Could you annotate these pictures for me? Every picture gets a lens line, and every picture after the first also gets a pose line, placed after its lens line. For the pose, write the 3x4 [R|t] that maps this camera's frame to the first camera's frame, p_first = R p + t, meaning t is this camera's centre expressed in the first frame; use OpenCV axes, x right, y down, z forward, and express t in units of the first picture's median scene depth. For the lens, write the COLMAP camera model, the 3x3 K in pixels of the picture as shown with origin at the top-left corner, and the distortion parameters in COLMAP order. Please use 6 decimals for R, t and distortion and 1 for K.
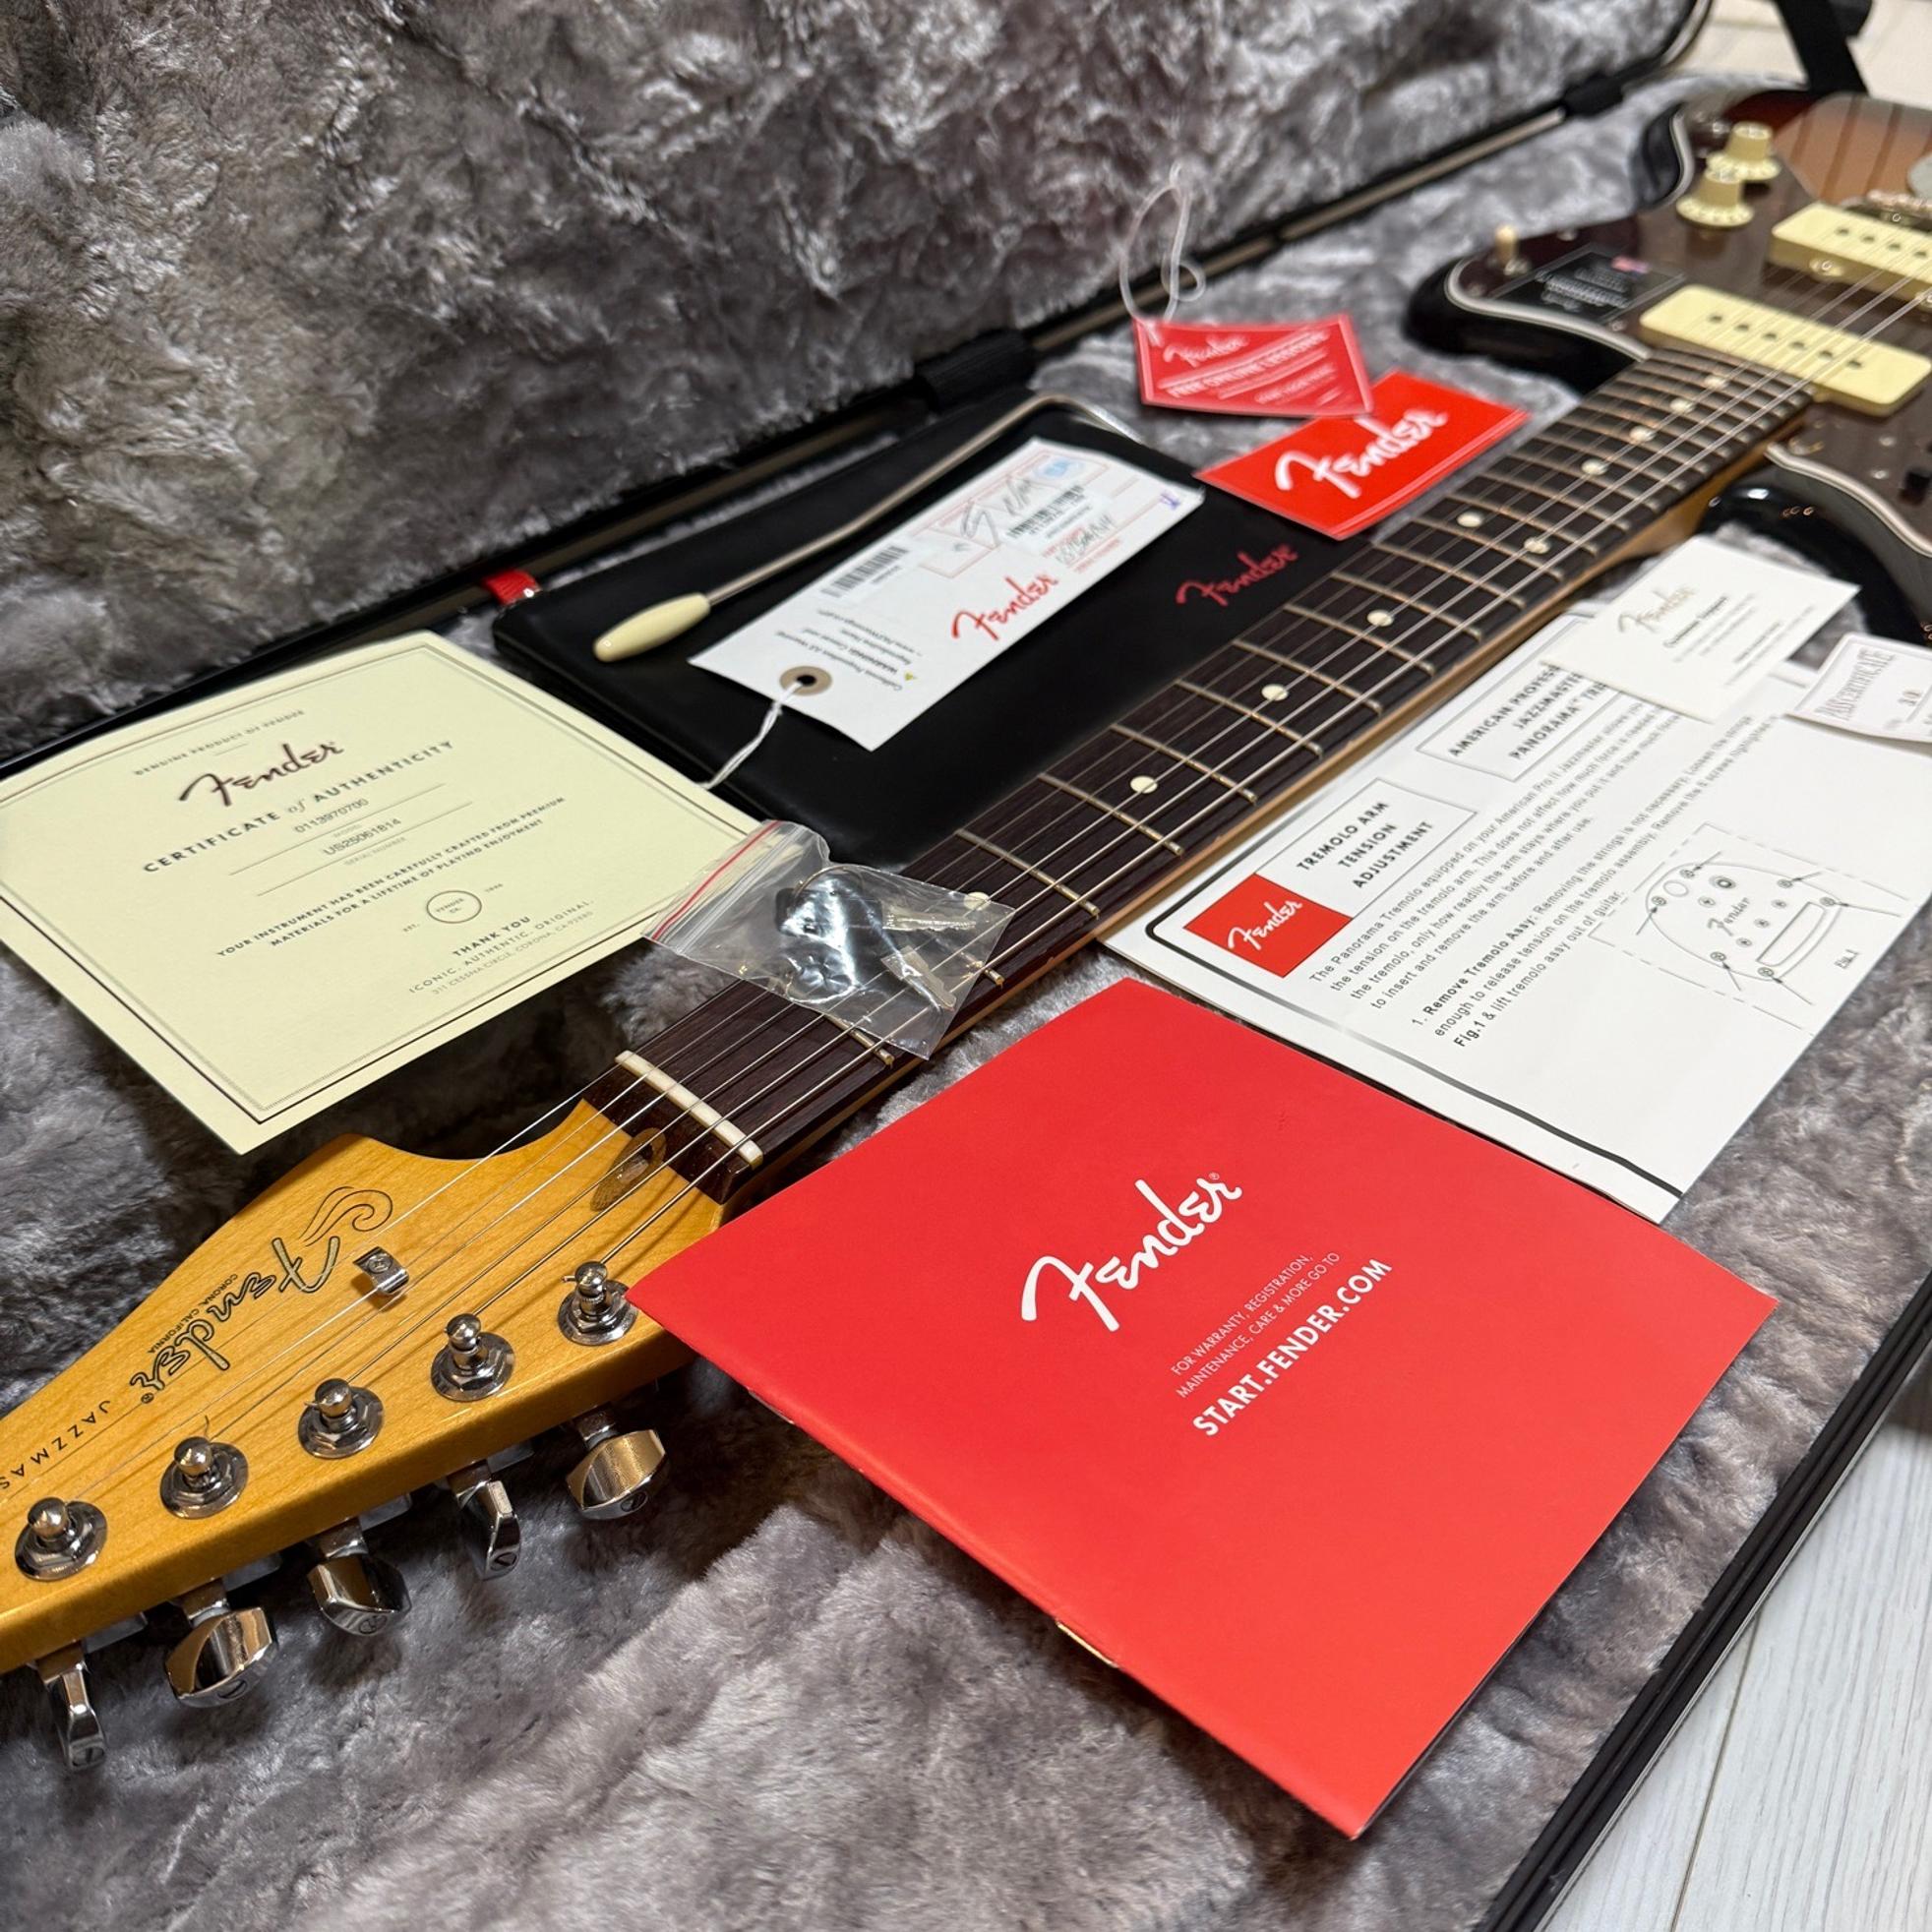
lens RADIAL K [[1876.5, 0, 966.0], [0, 1876.5, 966.0], [0, 0, 1]] dist [0.162853, -0.424345]
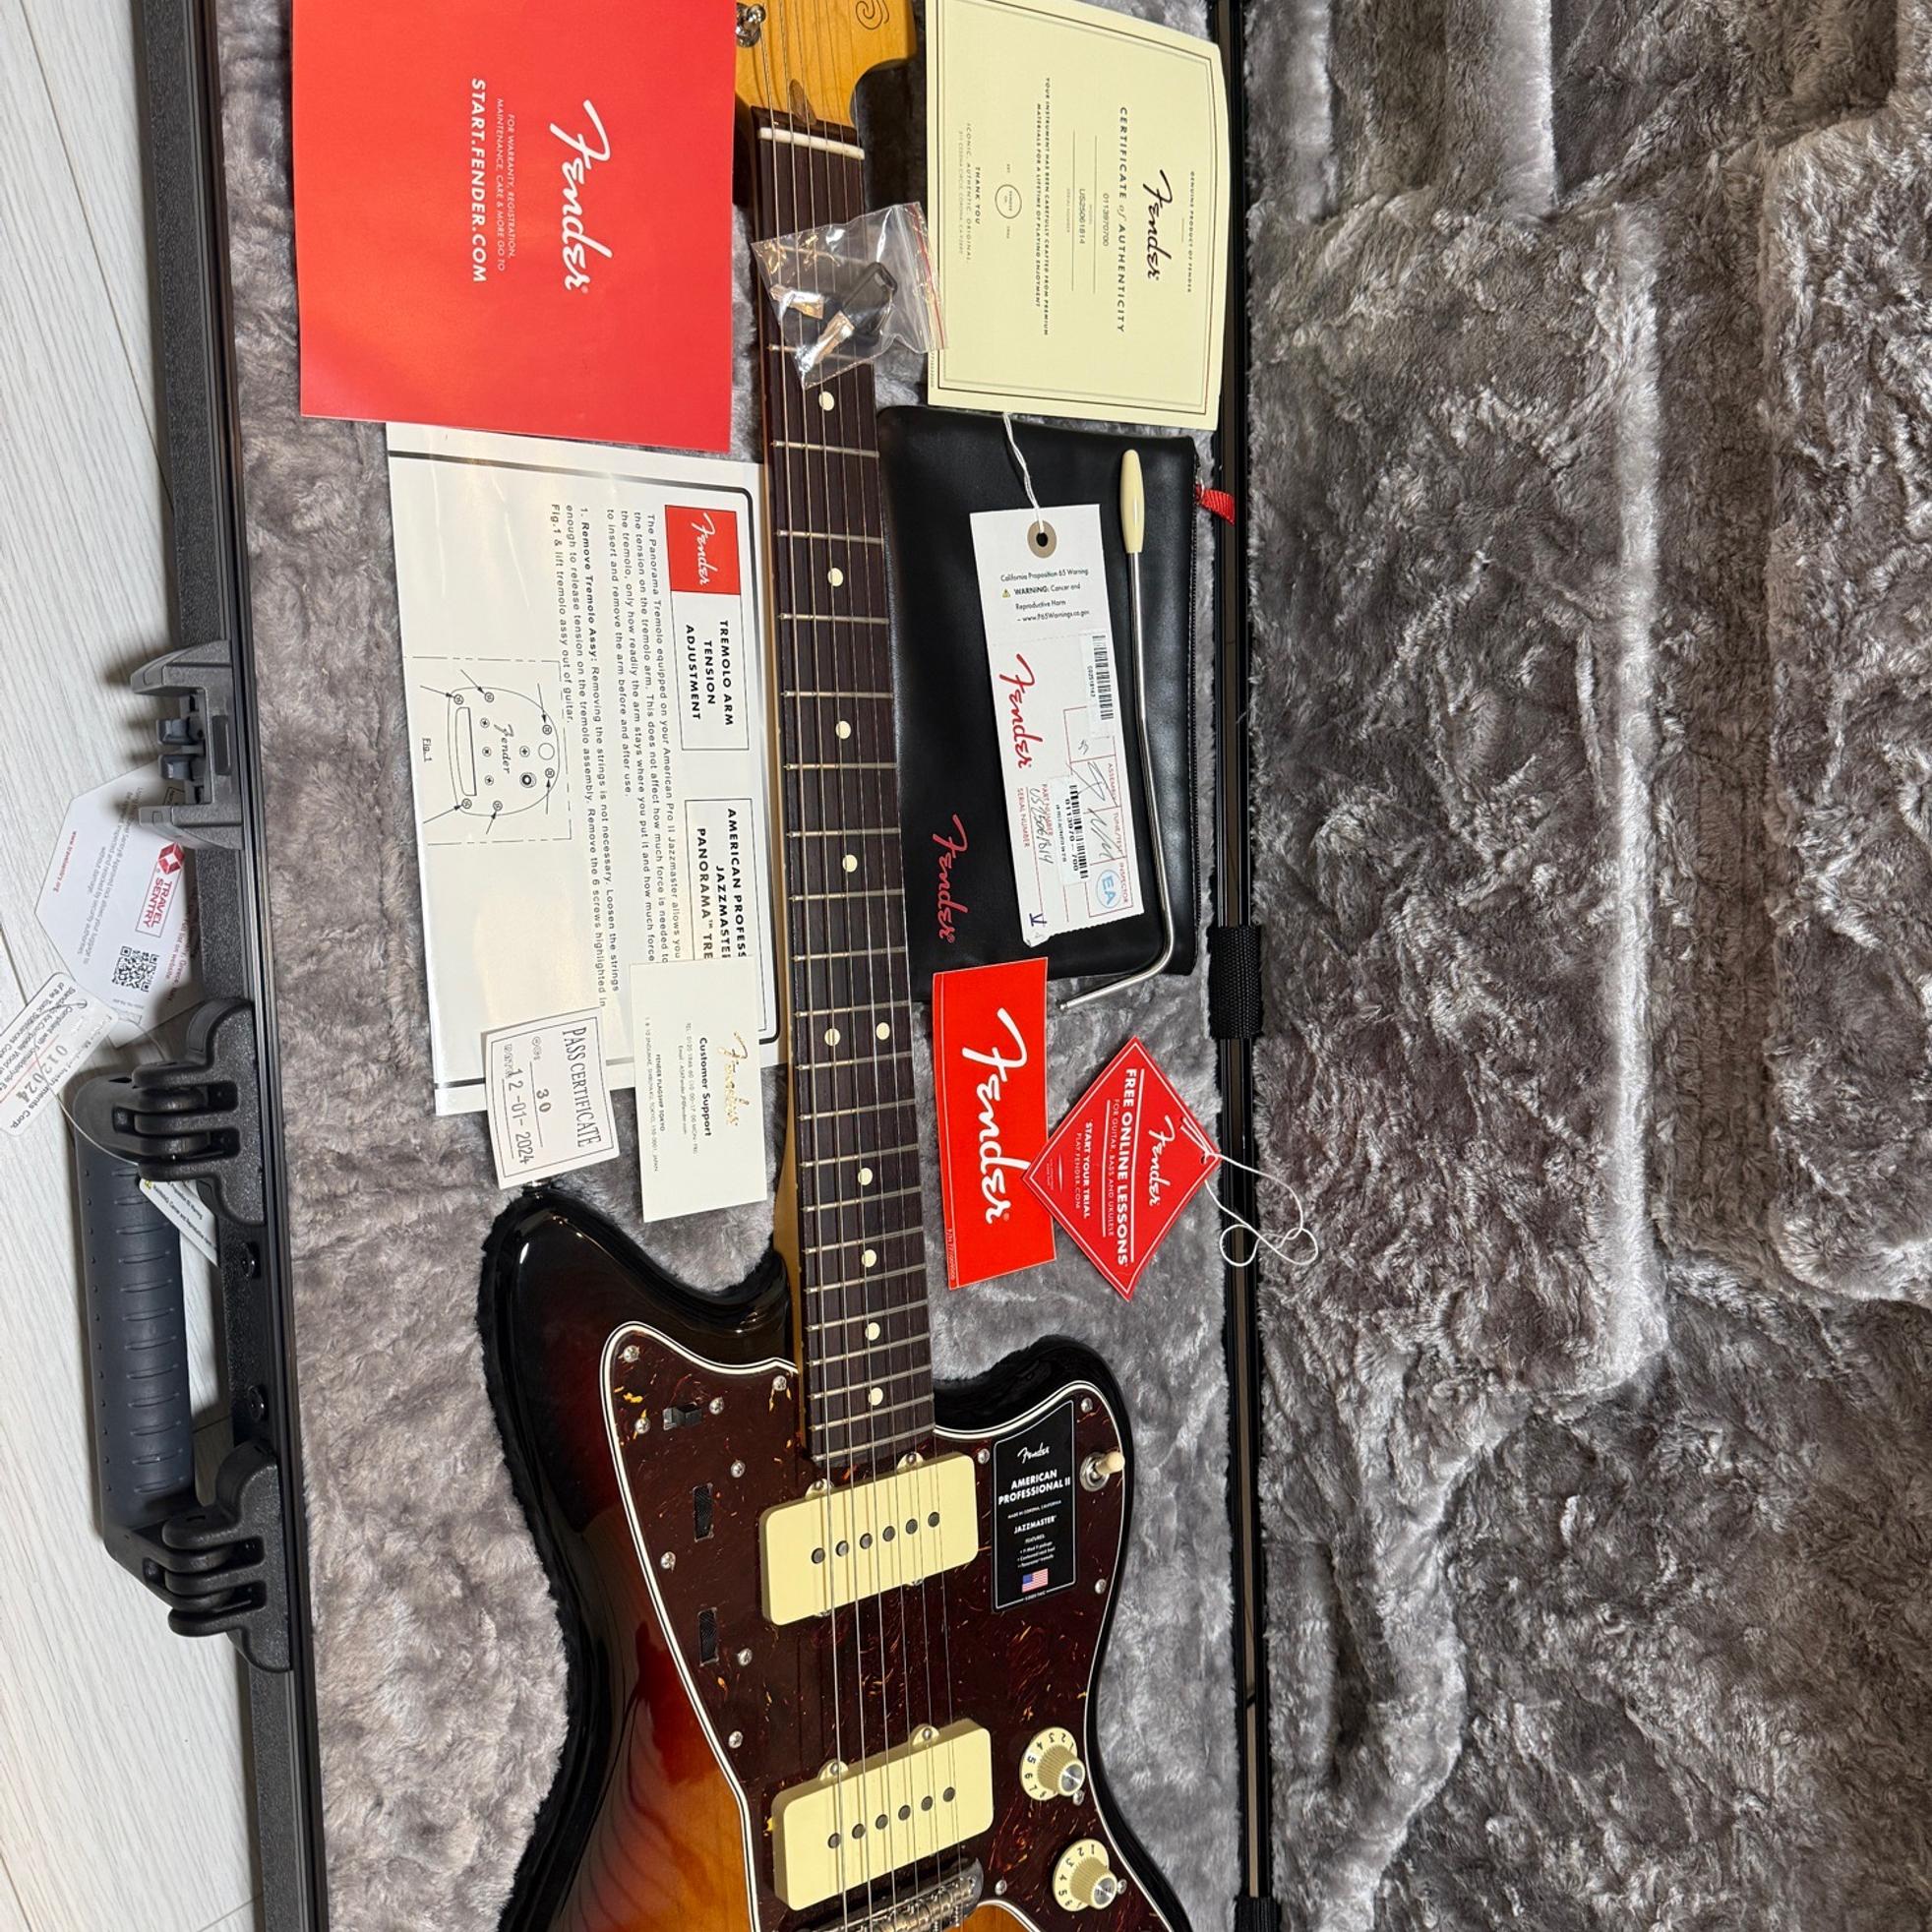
lens RADIAL K [[1876.5, 0, 966.0], [0, 1876.5, 966.0], [0, 0, 1]] dist [0.162853, -0.424345]
pose [[-0.556801, 0.734347, -0.388211, 0.845764], [-0.830244, -0.477475, 0.287597, -0.761286], [0.025835, 0.482445, 0.875545, -0.129245]]
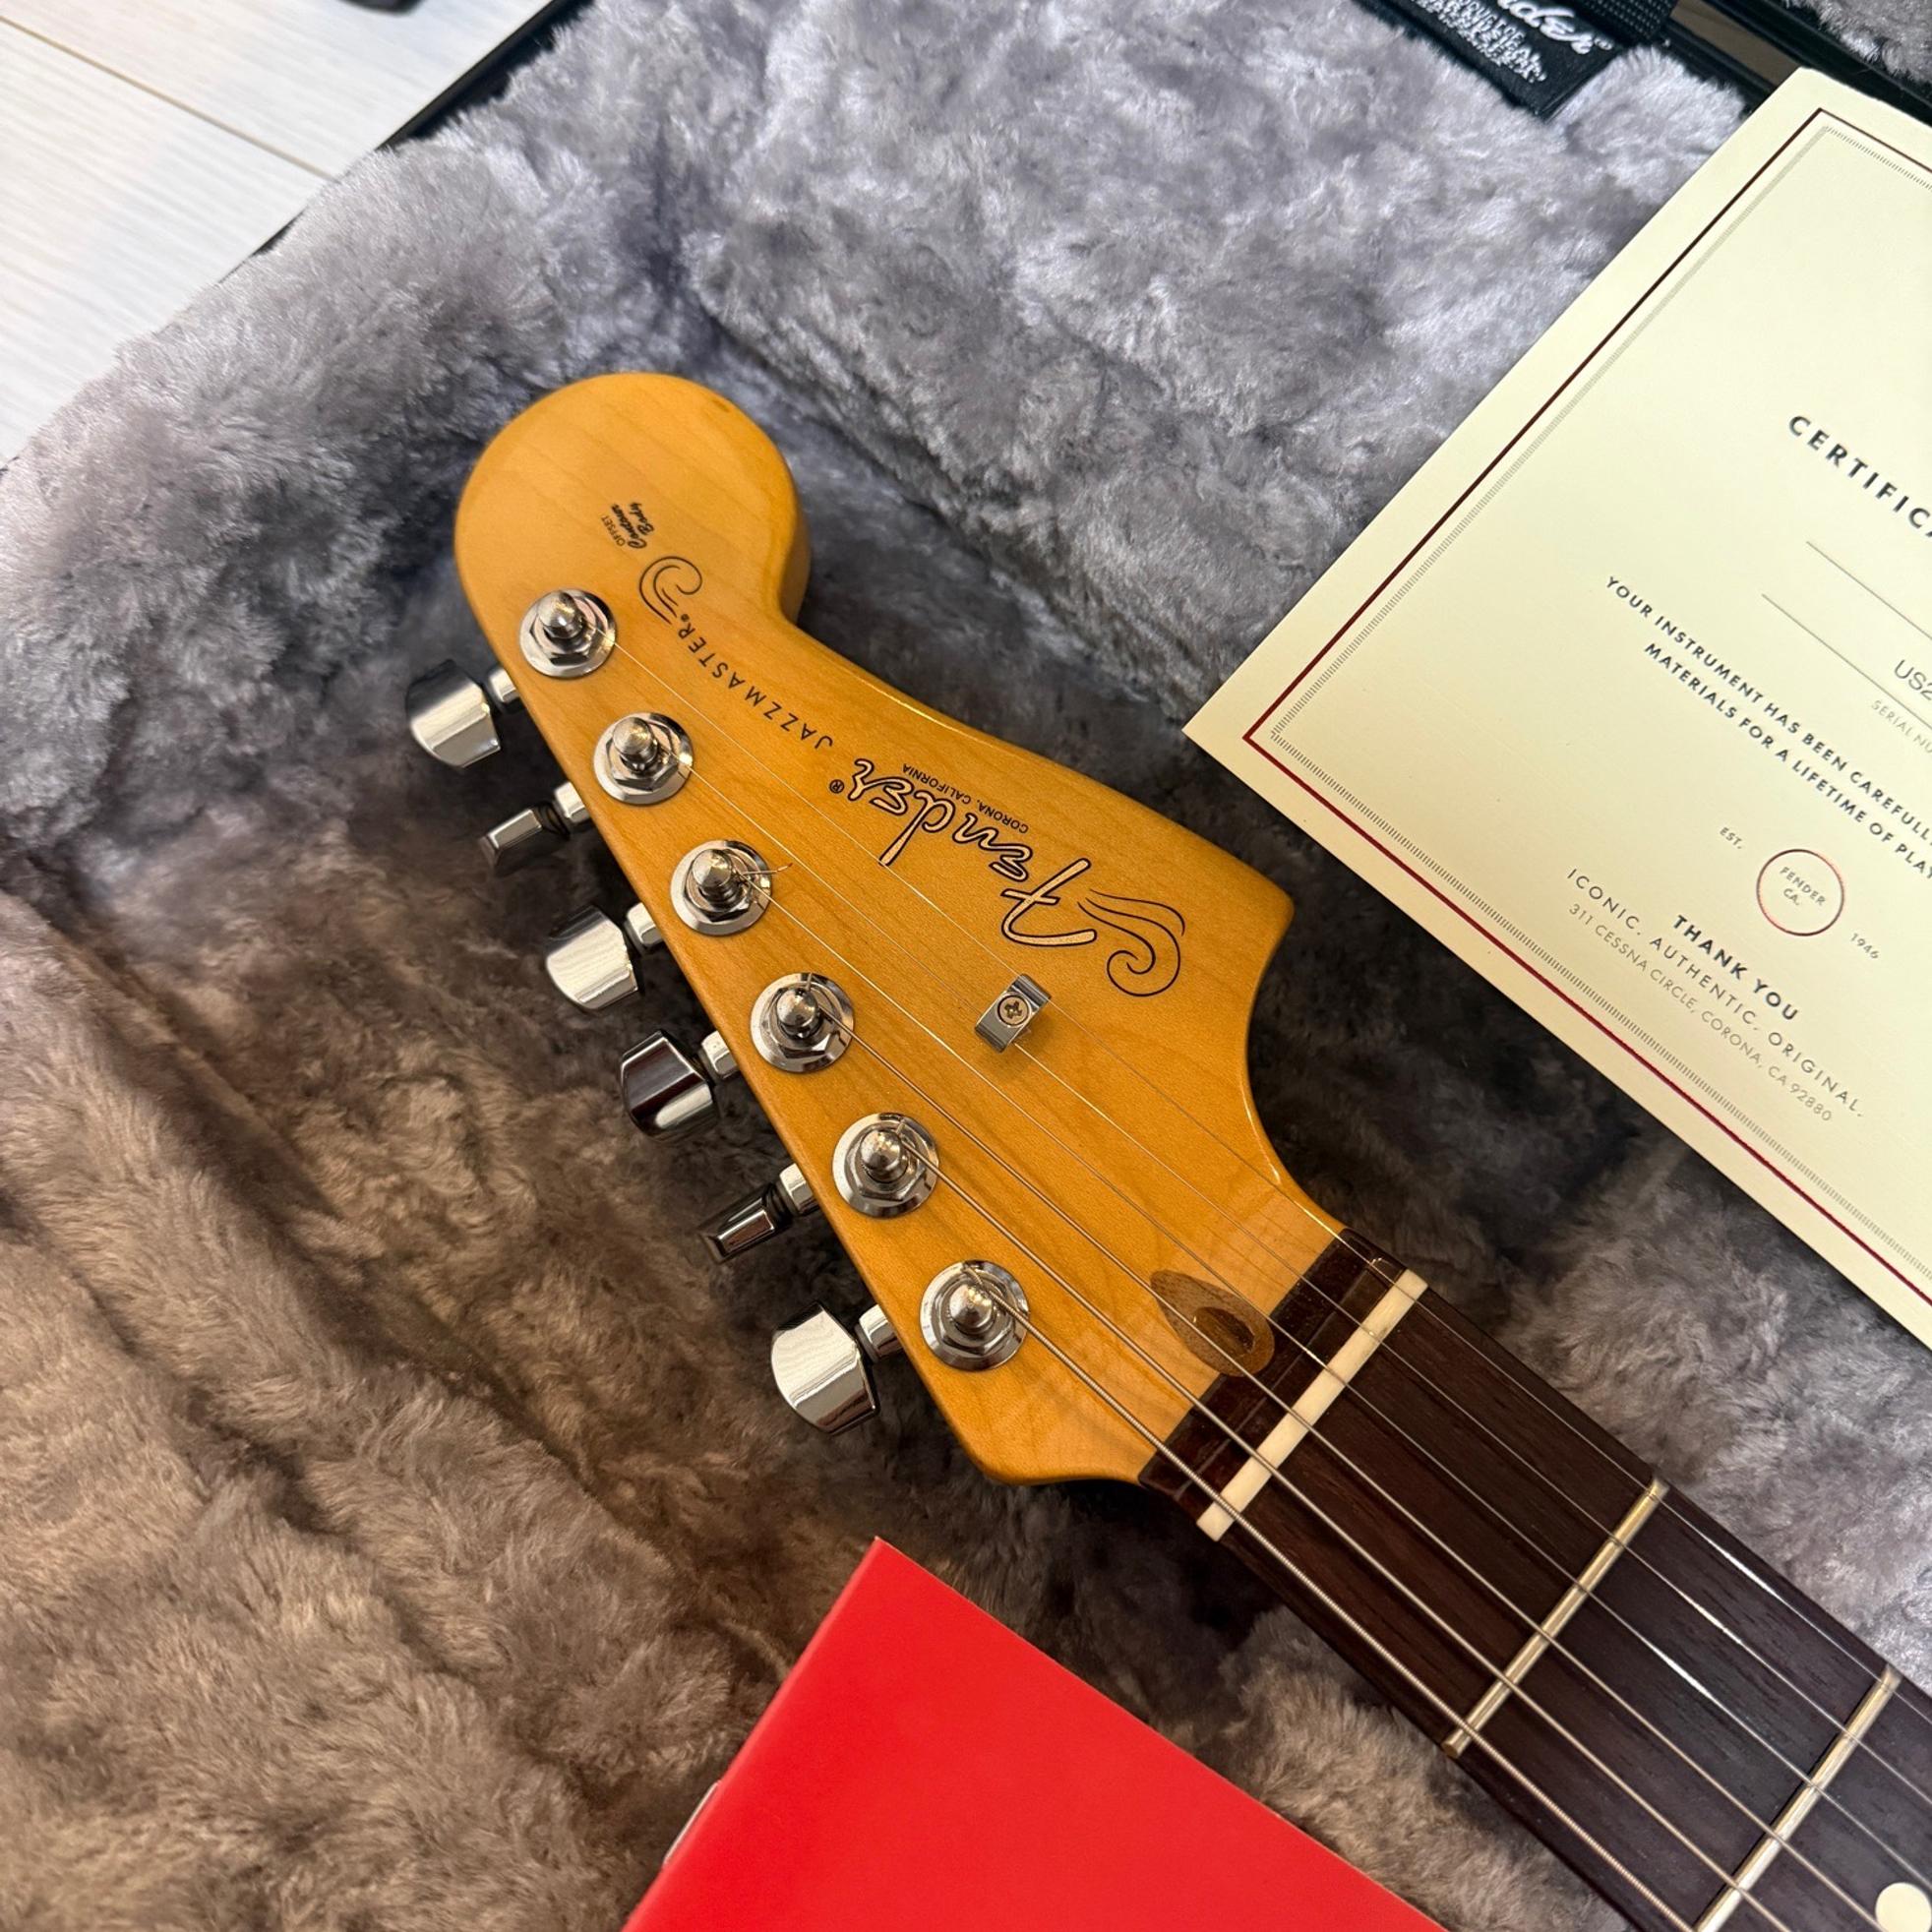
lens RADIAL K [[1876.5, 0, 966.0], [0, 1876.5, 966.0], [0, 0, 1]] dist [0.162853, -0.424345]
pose [[0.096949, 0.898802, -0.427500, -0.007647], [-0.991200, 0.126088, 0.040310, 0.120069], [0.090133, 0.419830, 0.903116, 0.245788]]
